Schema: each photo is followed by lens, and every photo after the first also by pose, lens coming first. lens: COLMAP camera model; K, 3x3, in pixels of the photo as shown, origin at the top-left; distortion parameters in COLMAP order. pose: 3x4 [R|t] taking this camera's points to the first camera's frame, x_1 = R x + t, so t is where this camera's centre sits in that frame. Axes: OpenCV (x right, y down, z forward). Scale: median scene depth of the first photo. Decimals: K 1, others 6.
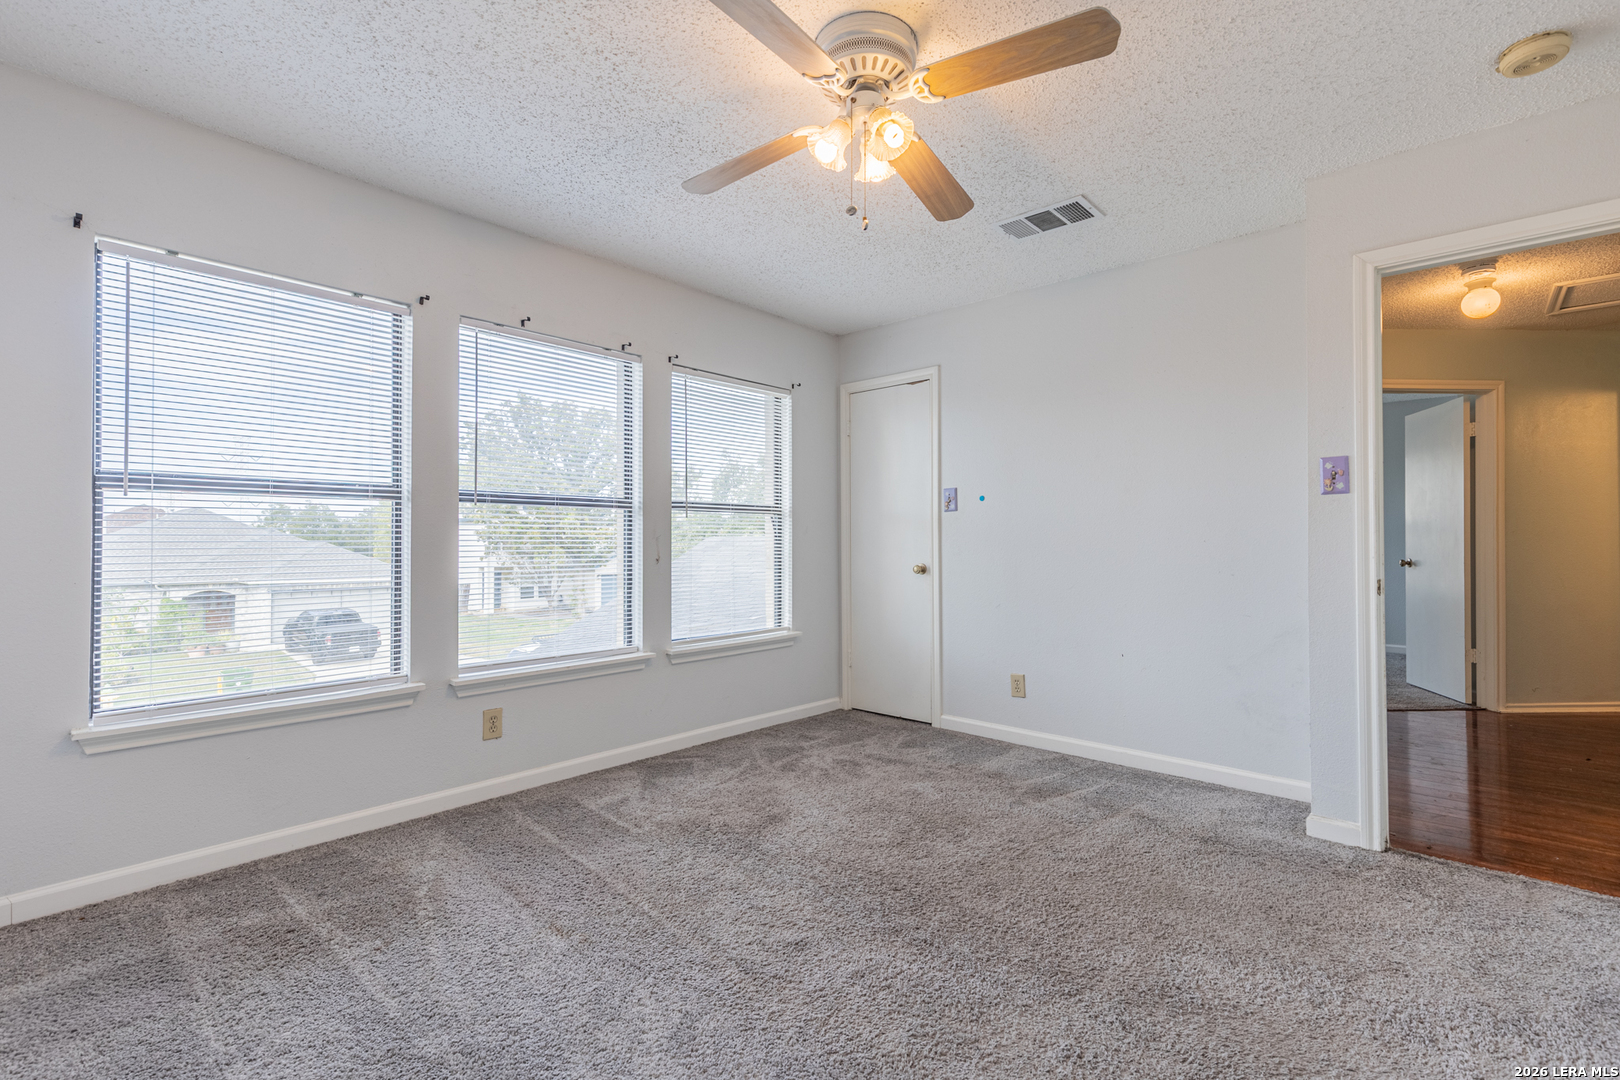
lens RADIAL K [[729.4, 0, 822.3], [0, 729.4, 538.2], [0, 0, 1]] dist [0.006665, -0.001322]
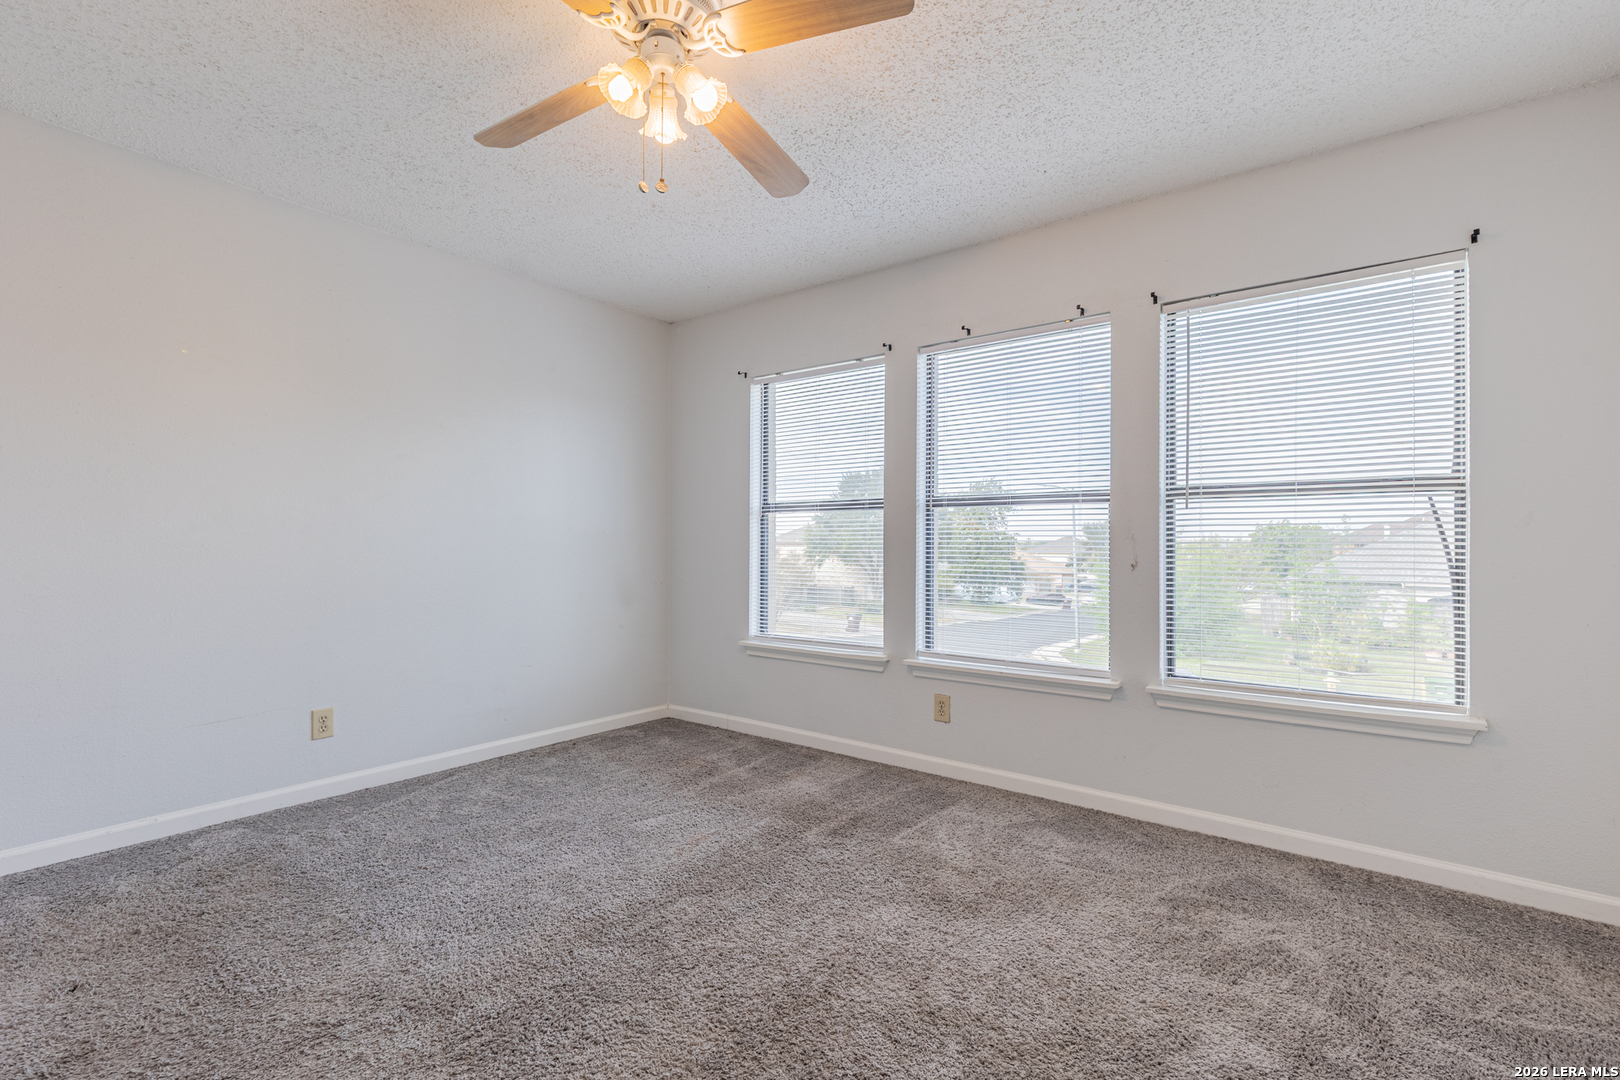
lens RADIAL K [[729.4, 0, 809.4], [0, 729.4, 537.8], [0, 0, 1]] dist [0.006665, -0.001322]
pose [[0.079906, -0.006349, -0.996782, 0.591505], [0.002563, 0.999978, -0.006164, 0.004376], [0.996799, -0.002063, 0.079921, 0.674140]]
